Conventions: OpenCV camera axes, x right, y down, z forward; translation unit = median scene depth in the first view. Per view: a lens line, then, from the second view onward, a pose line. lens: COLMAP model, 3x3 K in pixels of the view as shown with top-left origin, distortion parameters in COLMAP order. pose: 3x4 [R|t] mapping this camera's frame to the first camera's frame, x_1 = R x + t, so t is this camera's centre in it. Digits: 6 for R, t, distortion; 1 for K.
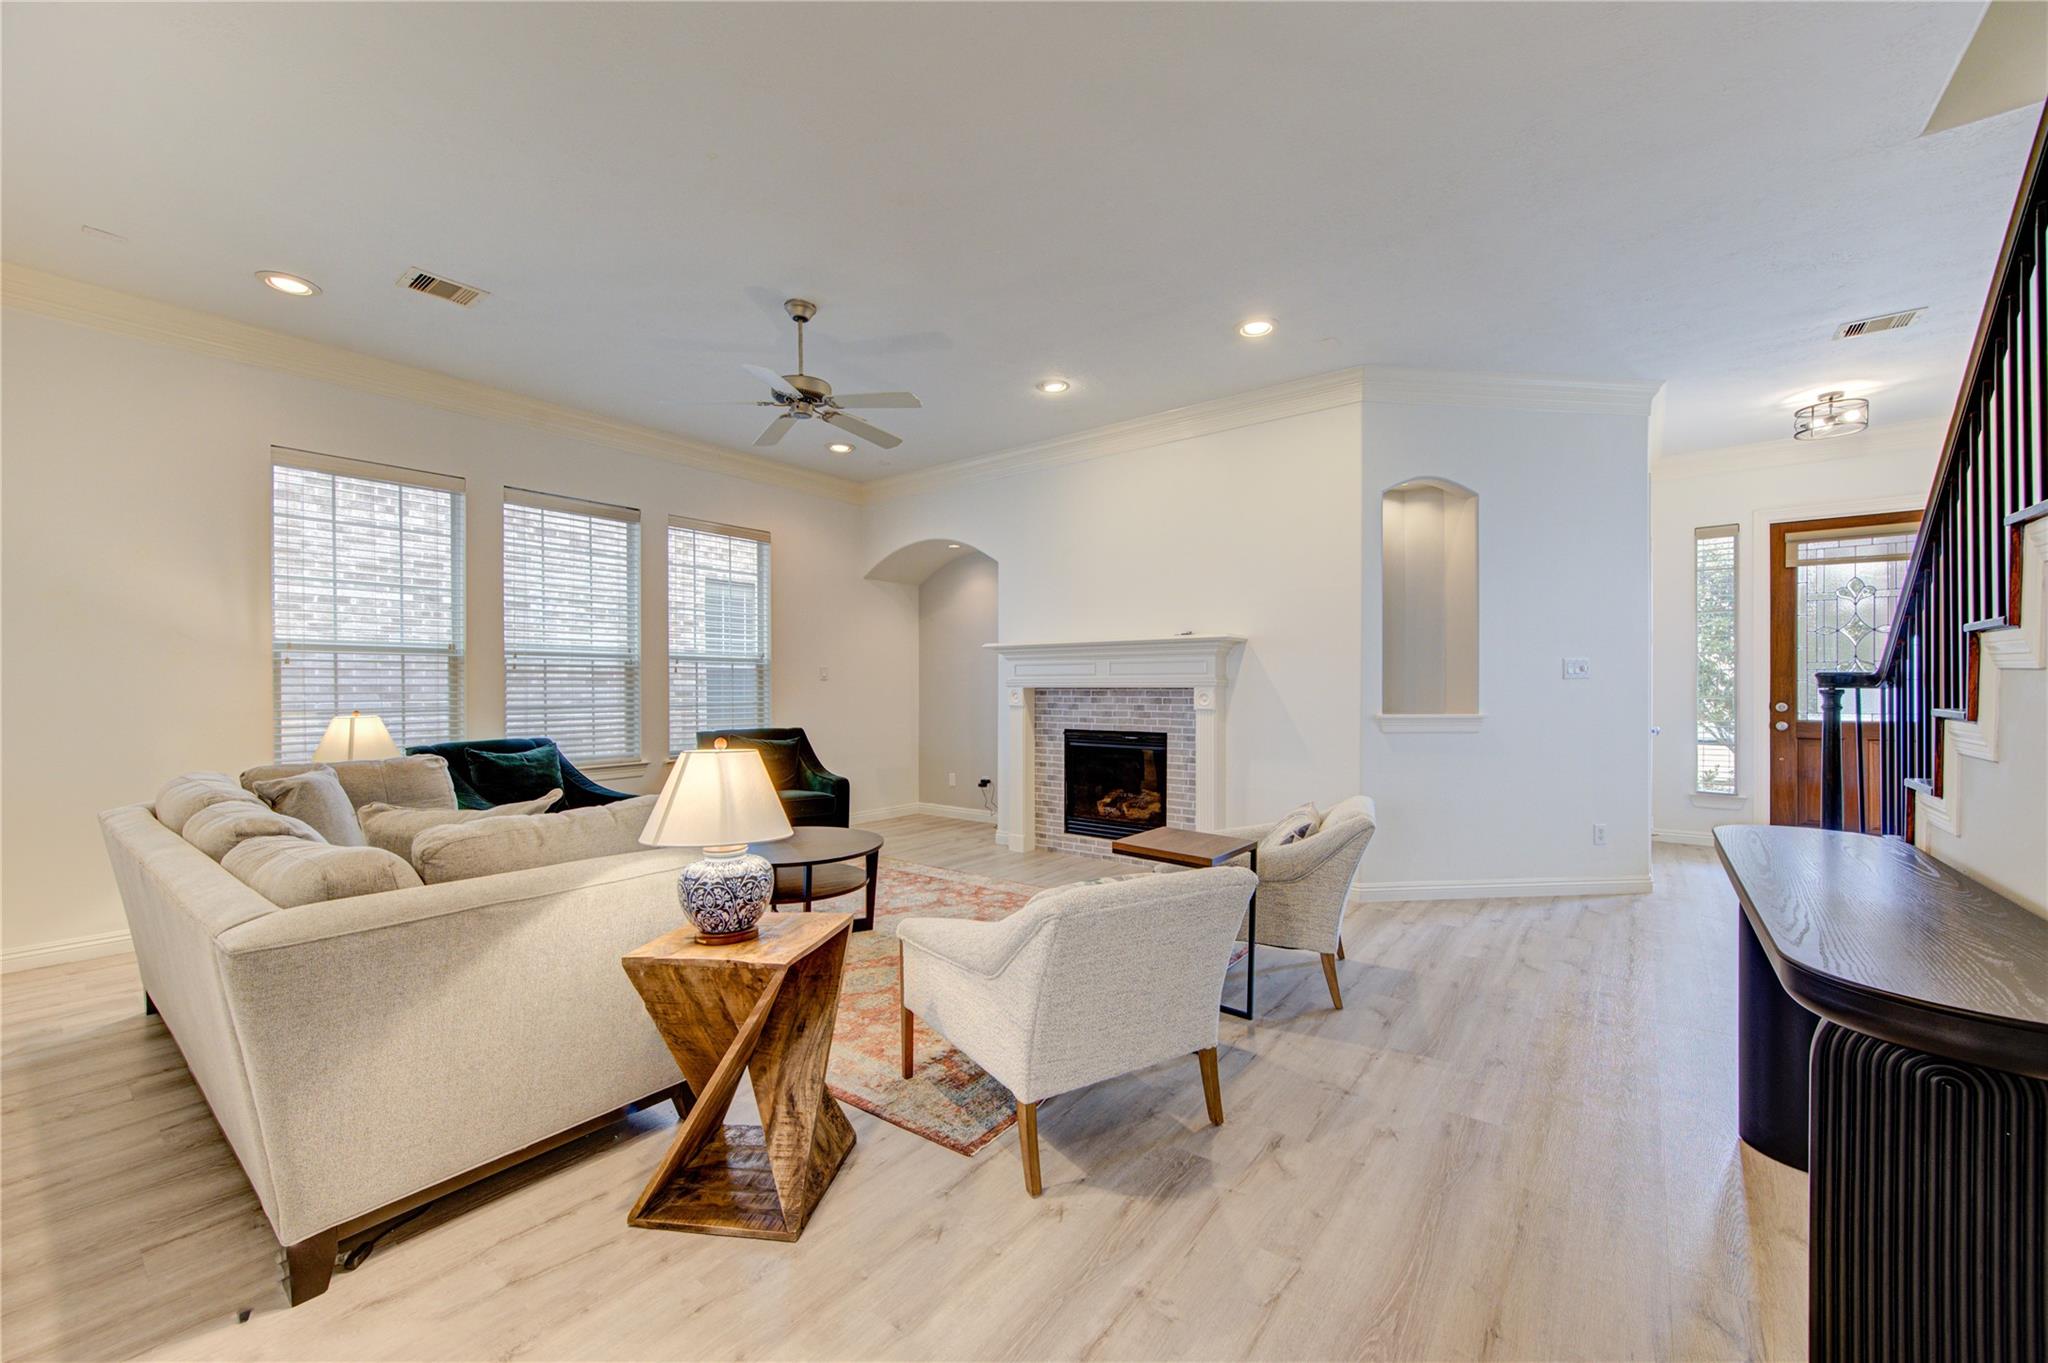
lens RADIAL K [[789.5, 0, 1030.5], [0, 789.5, 685.0], [0, 0, 1]] dist [-0.002664, -0.000284]
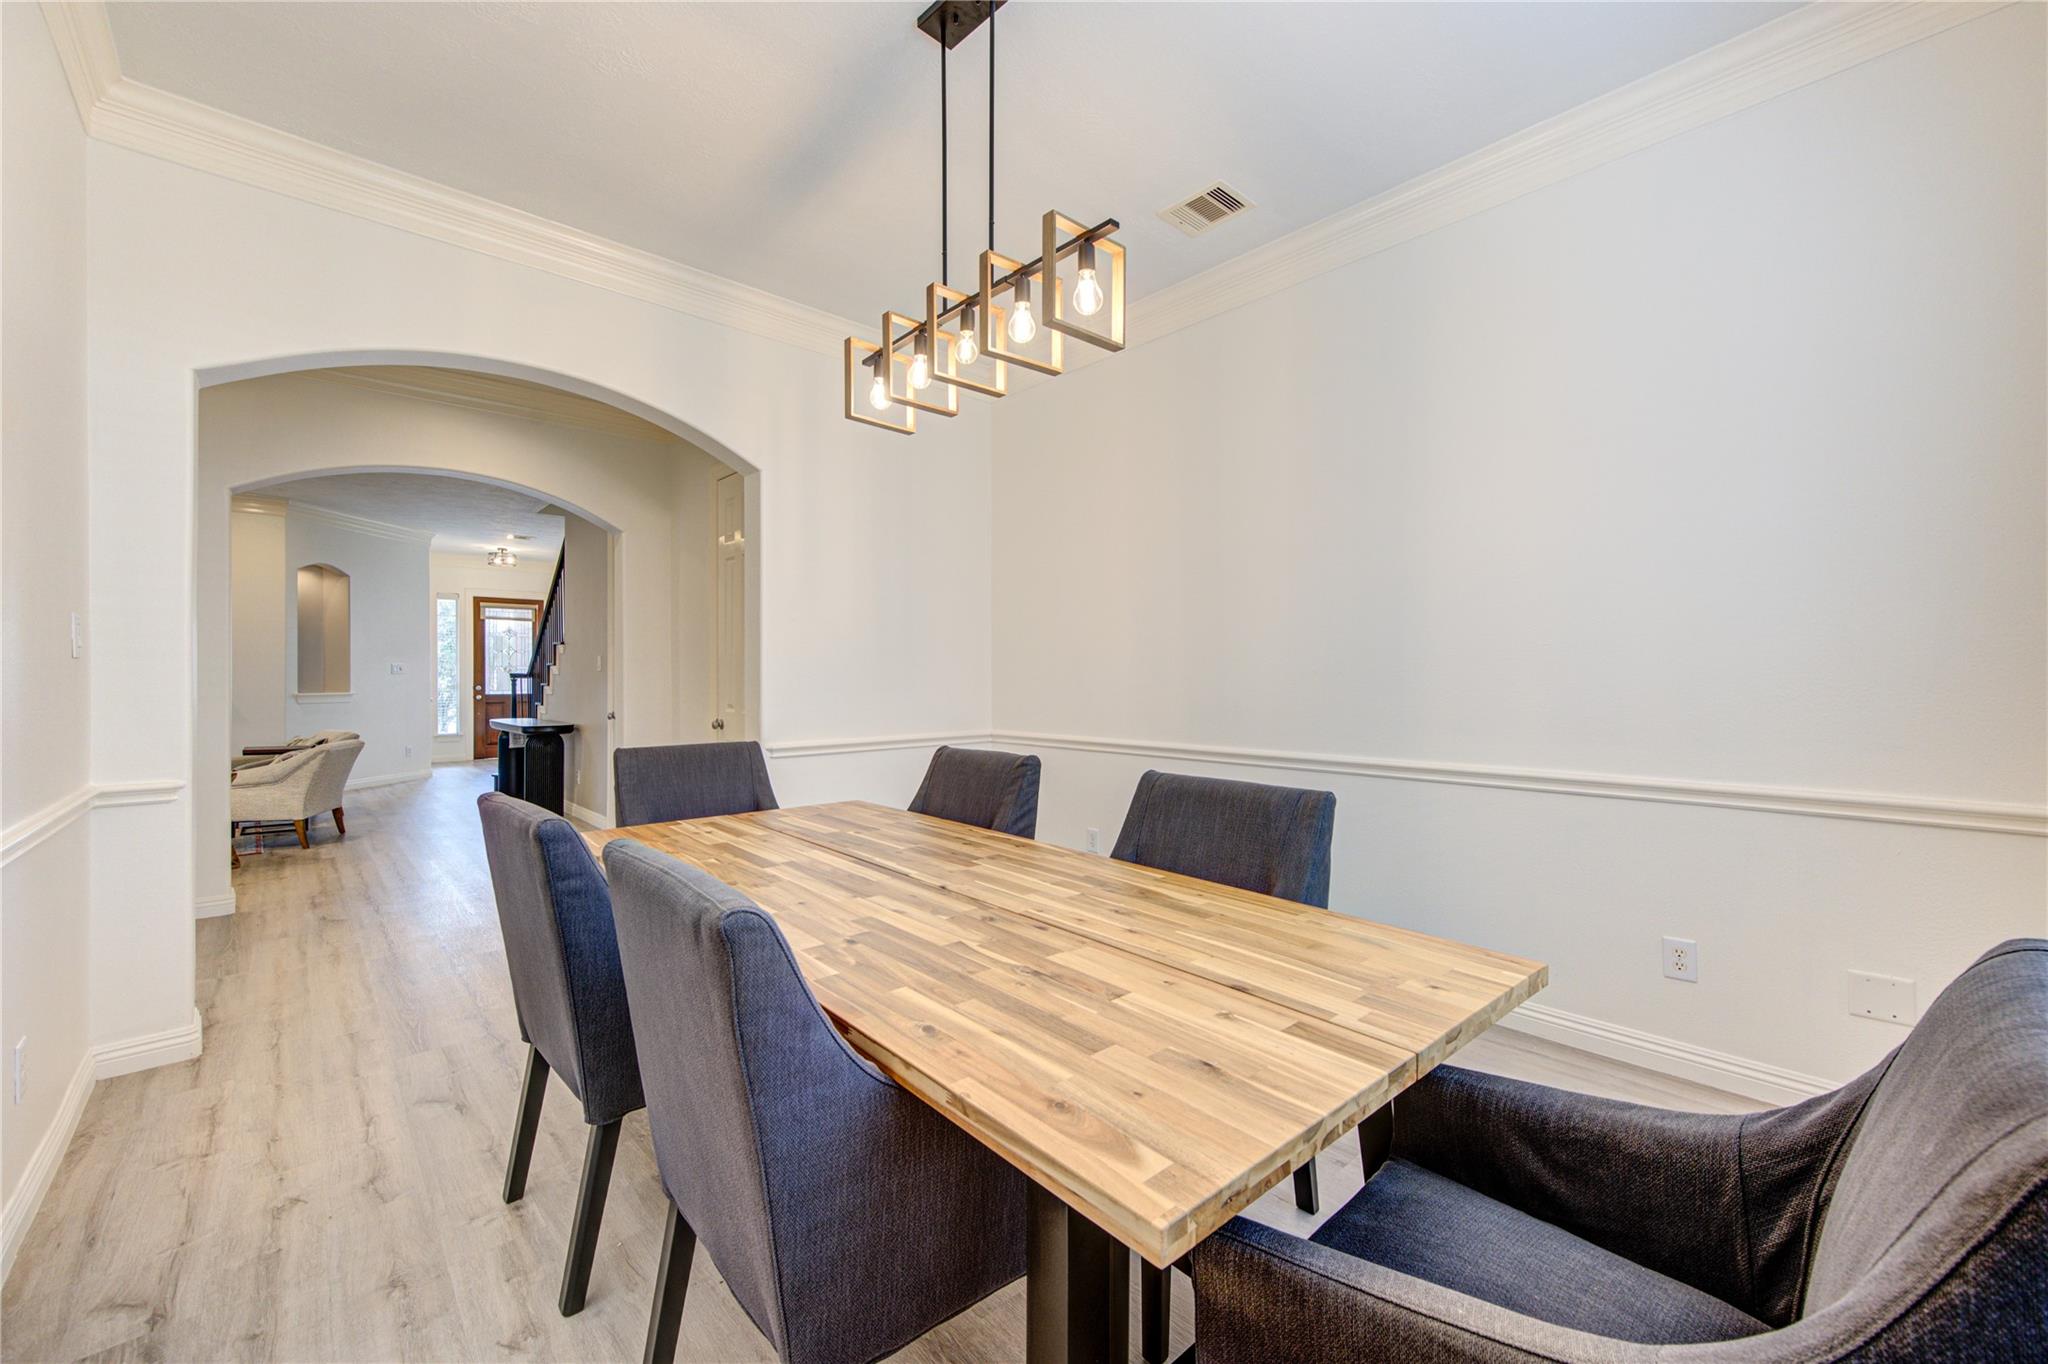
lens RADIAL K [[790.6, 0, 1026.7], [0, 790.6, 684.3], [0, 0, 1]] dist [-0.001029, -0.000647]
pose [[0.153354, -0.003848, 0.988164, -1.010565], [-0.006056, 0.999970, 0.004834, 0.000397], [-0.988153, -0.006726, 0.153326, -0.850554]]
